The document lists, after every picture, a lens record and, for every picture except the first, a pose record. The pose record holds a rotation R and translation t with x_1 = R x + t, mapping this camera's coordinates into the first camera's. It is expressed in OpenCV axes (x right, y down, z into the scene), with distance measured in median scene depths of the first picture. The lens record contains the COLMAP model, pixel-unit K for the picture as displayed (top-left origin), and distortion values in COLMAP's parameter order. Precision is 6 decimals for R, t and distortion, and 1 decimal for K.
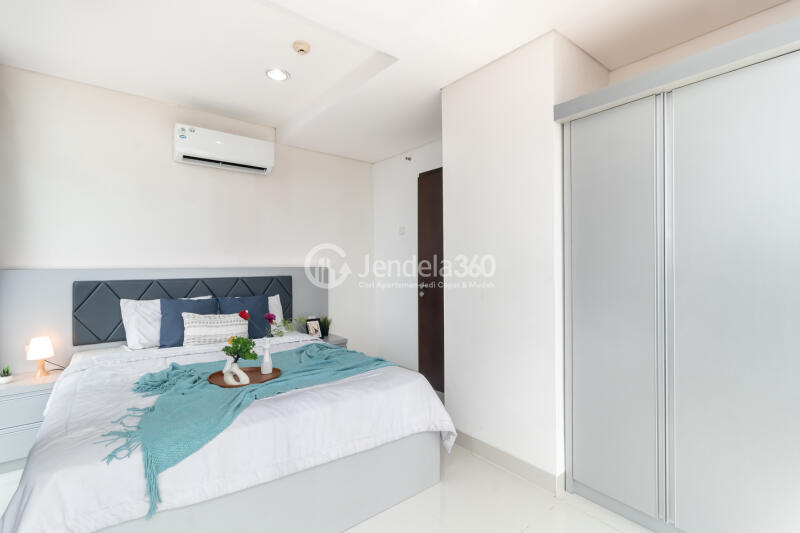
lens RADIAL K [[371.2, 0, 394.9], [0, 371.2, 263.5], [0, 0, 1]] dist [0.000138, 0.000008]
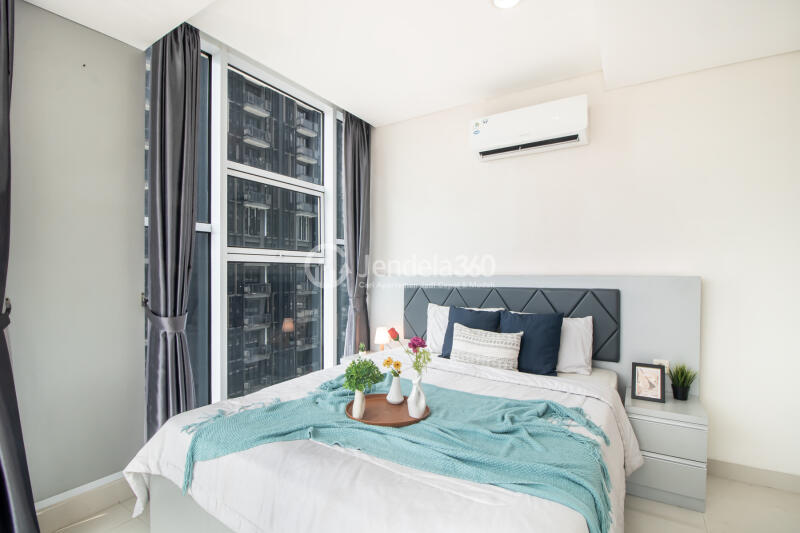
lens RADIAL K [[378.7, 0, 399.0], [0, 378.7, 278.7], [0, 0, 1]] dist [-0.001906, -0.000202]
pose [[0.321384, 0.013001, -0.946860, 0.252424], [0.001312, 0.999899, 0.014175, 0.005721], [0.946948, -0.005797, 0.321334, 0.507839]]
